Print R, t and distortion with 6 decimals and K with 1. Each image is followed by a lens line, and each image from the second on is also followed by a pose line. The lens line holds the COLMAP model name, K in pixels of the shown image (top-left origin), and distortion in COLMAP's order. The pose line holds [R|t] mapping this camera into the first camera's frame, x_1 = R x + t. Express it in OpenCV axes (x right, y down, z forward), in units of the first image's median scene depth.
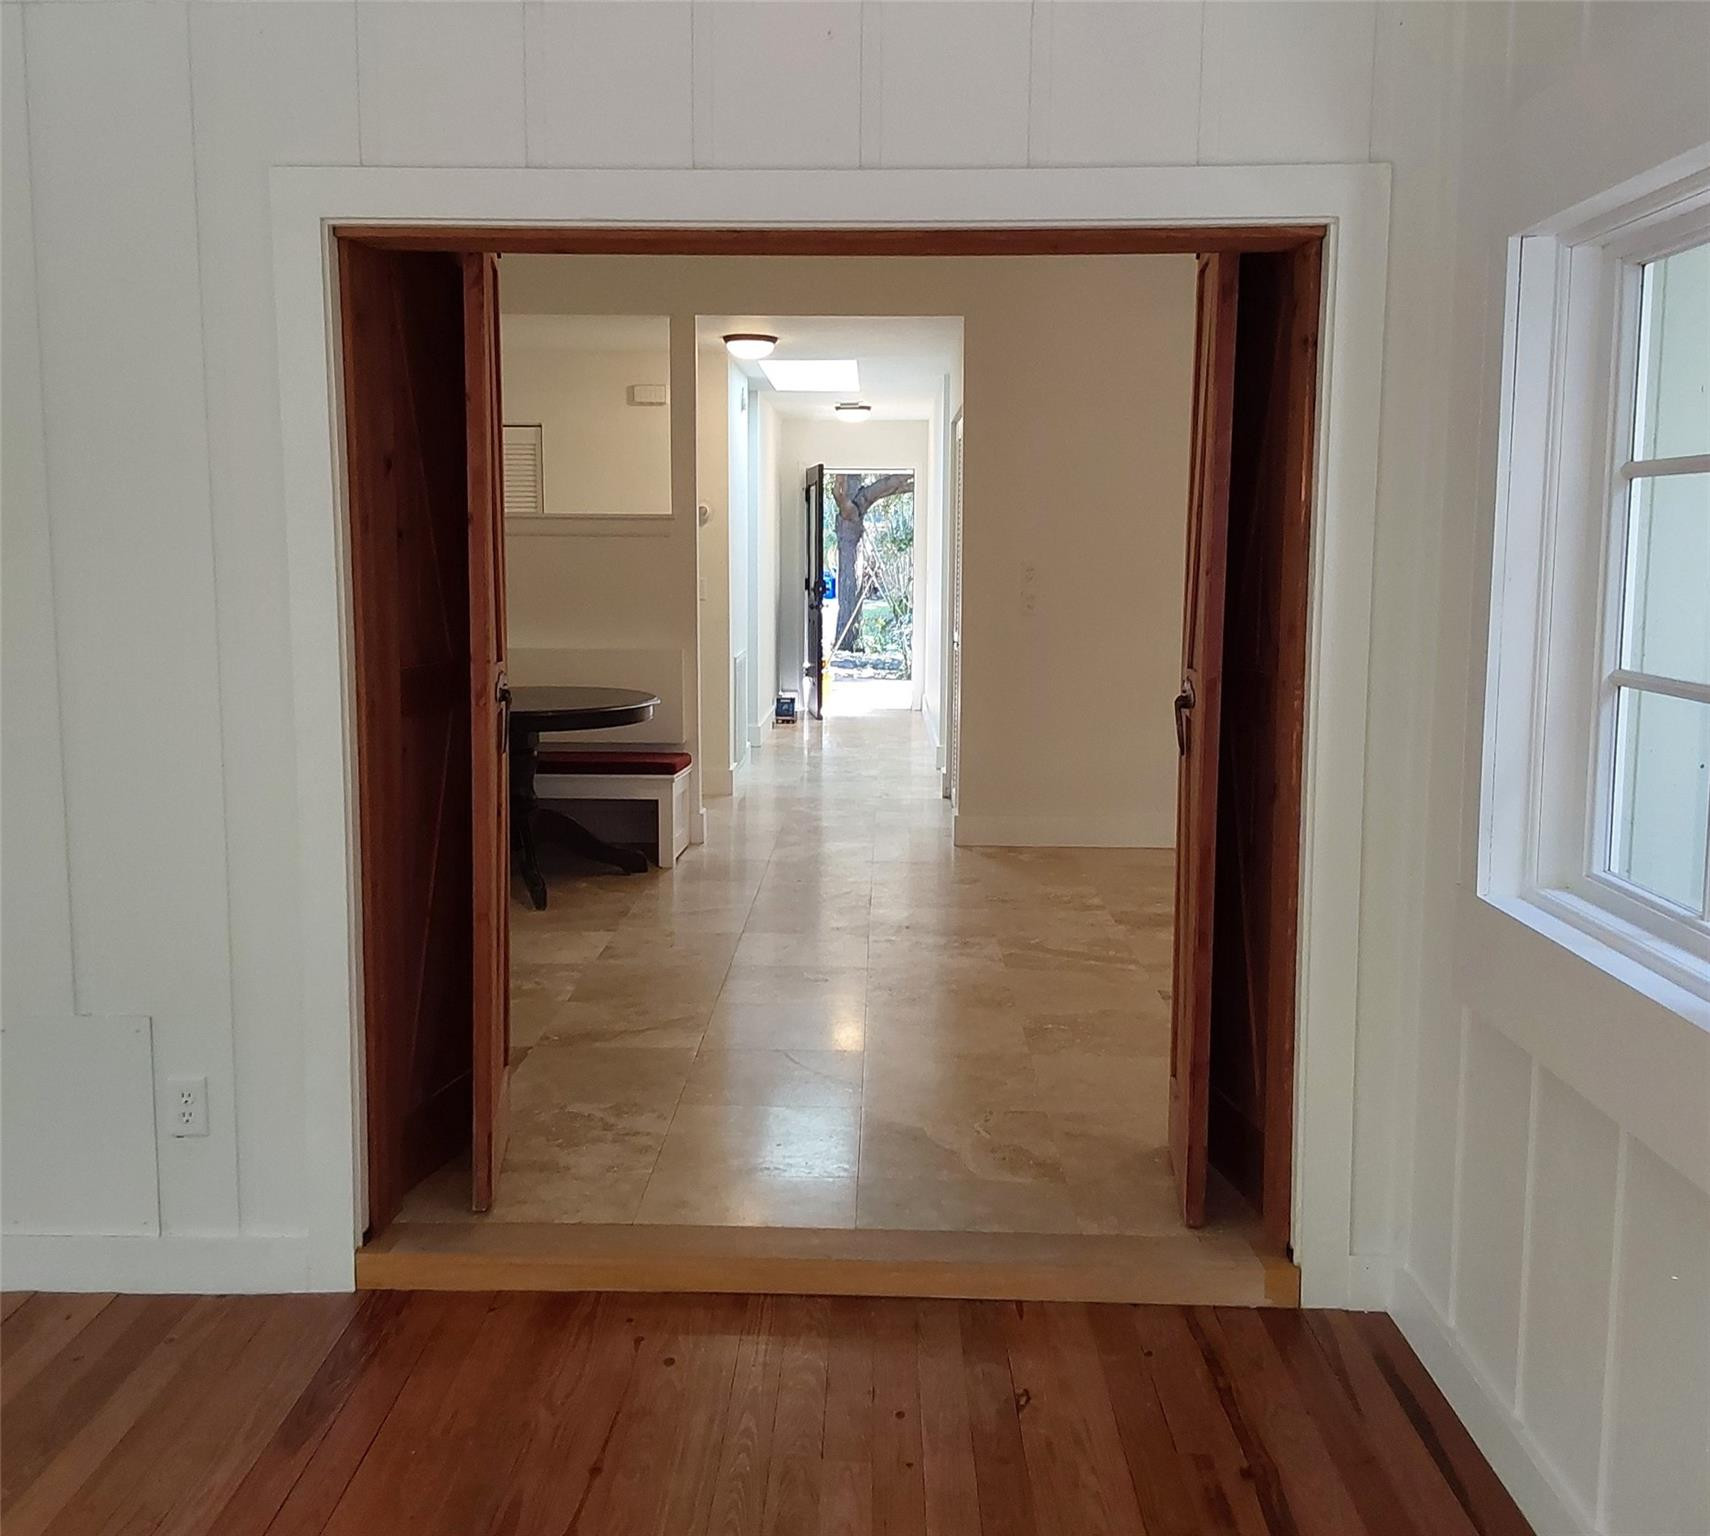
lens RADIAL K [[1749.0, 0, 855.0], [0, 1749.0, 768.0], [0, 0, 1]] dist [0.014975, 0.002809]
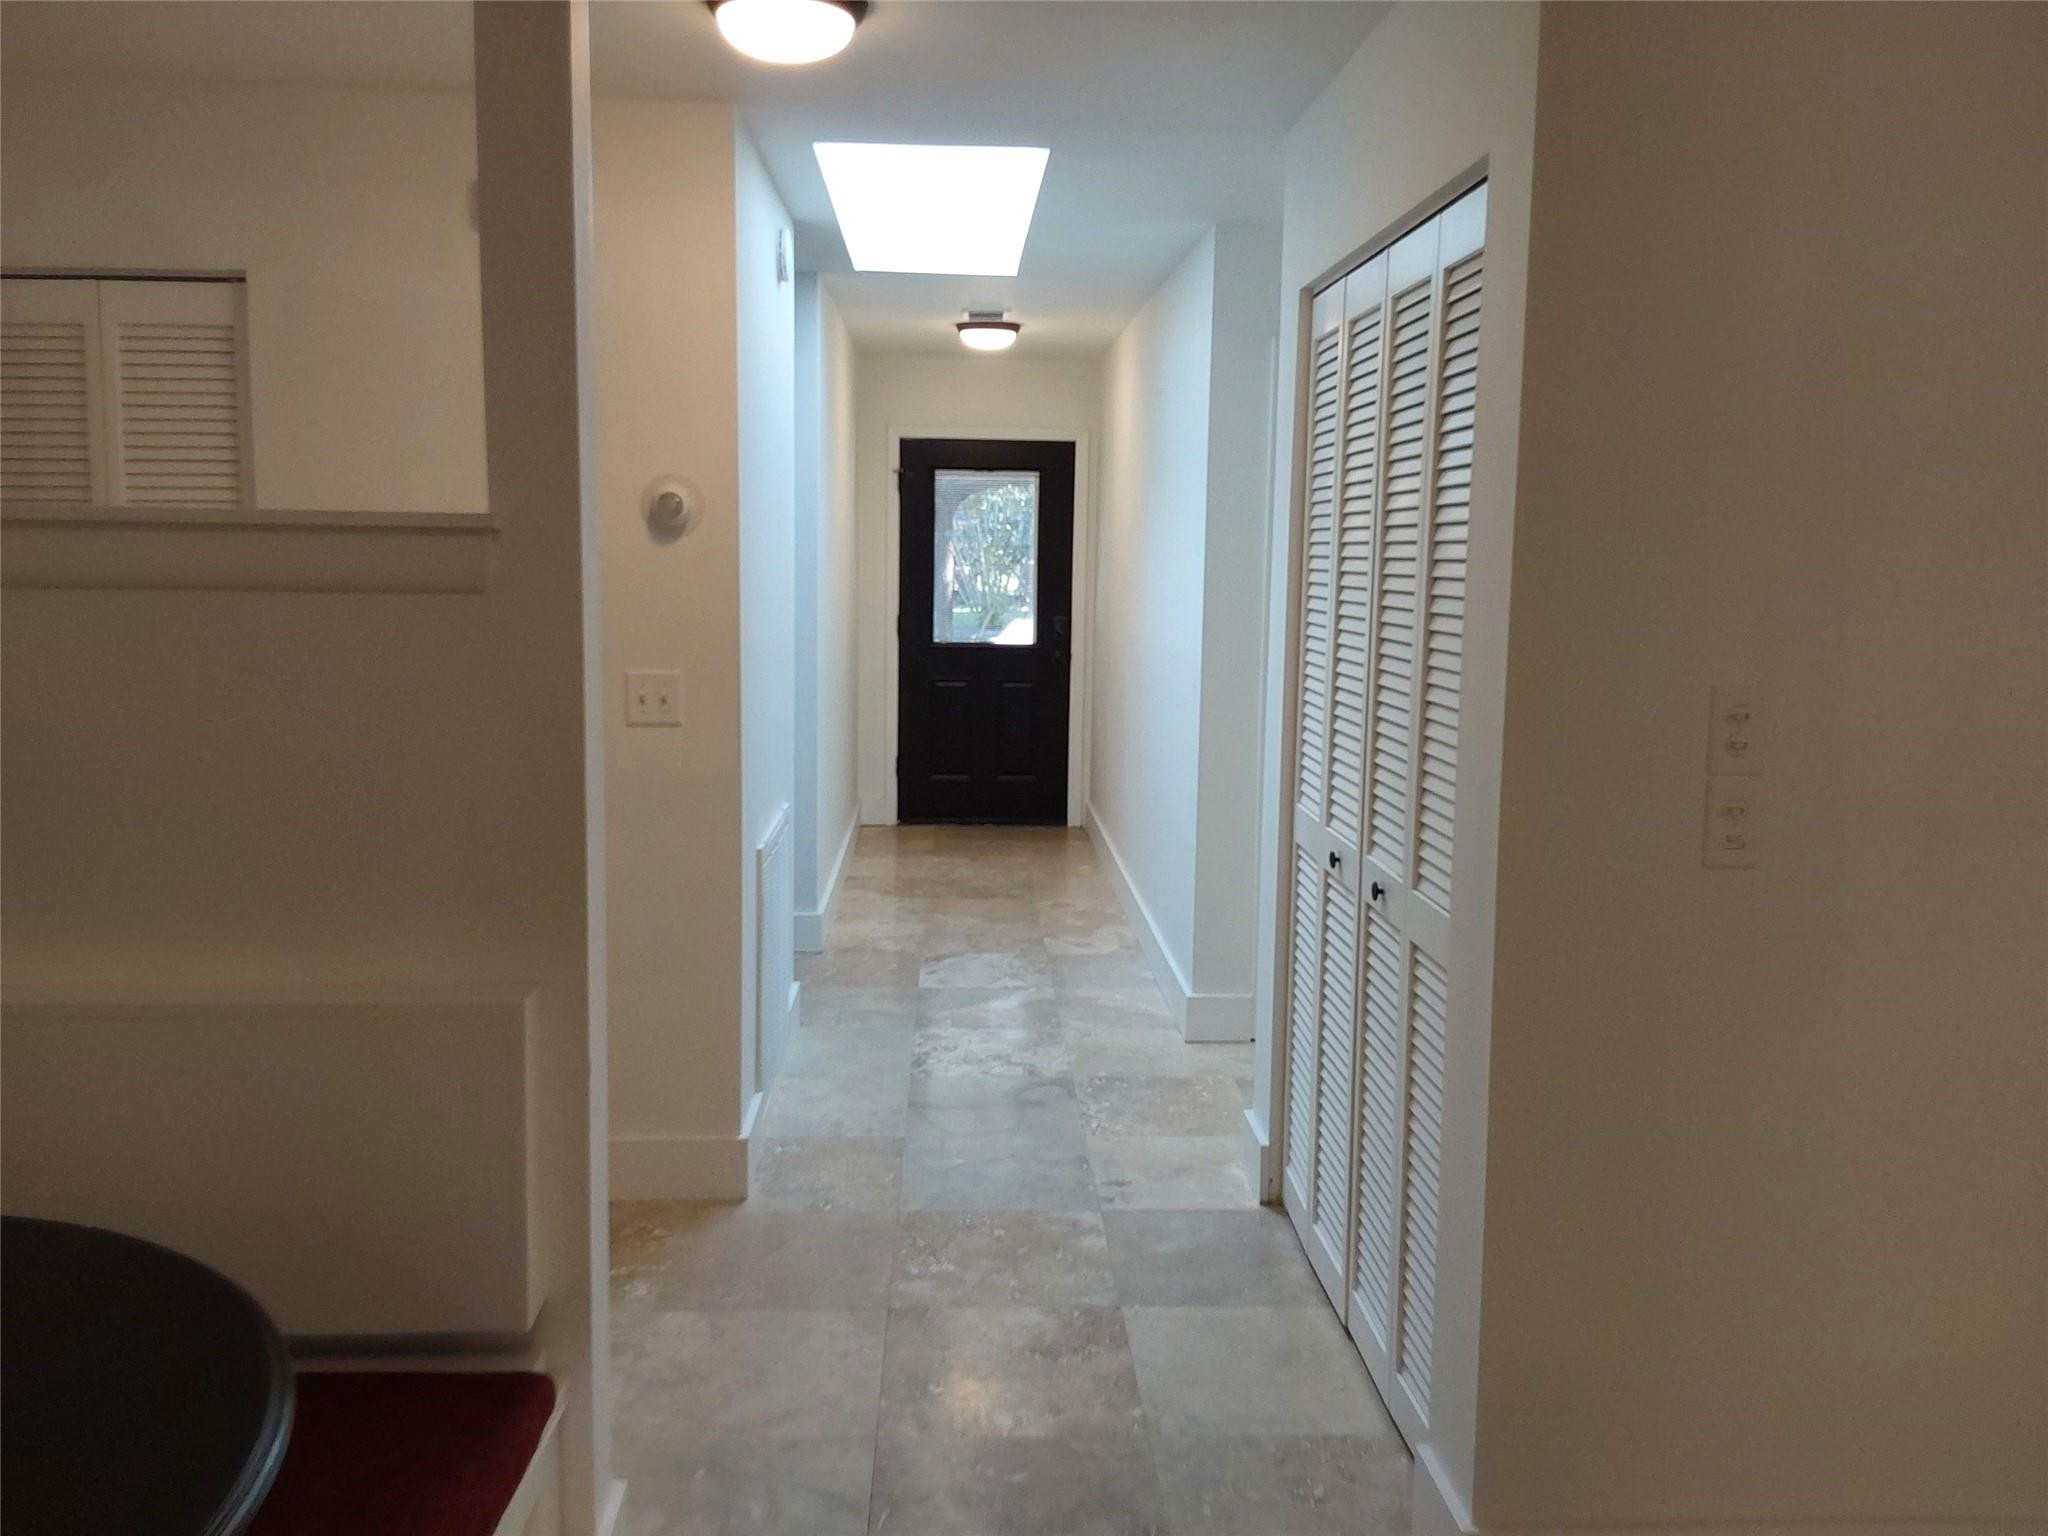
lens RADIAL K [[1831.5, 0, 1024.0], [0, 1831.5, 768.0], [0, 0, 1]] dist [-0.008022, -0.003094]
pose [[0.998616, 0.003849, 0.052457, -0.025620], [-0.003580, 0.999980, -0.005224, -0.076024], [-0.052476, 0.005029, 0.998610, 0.518920]]
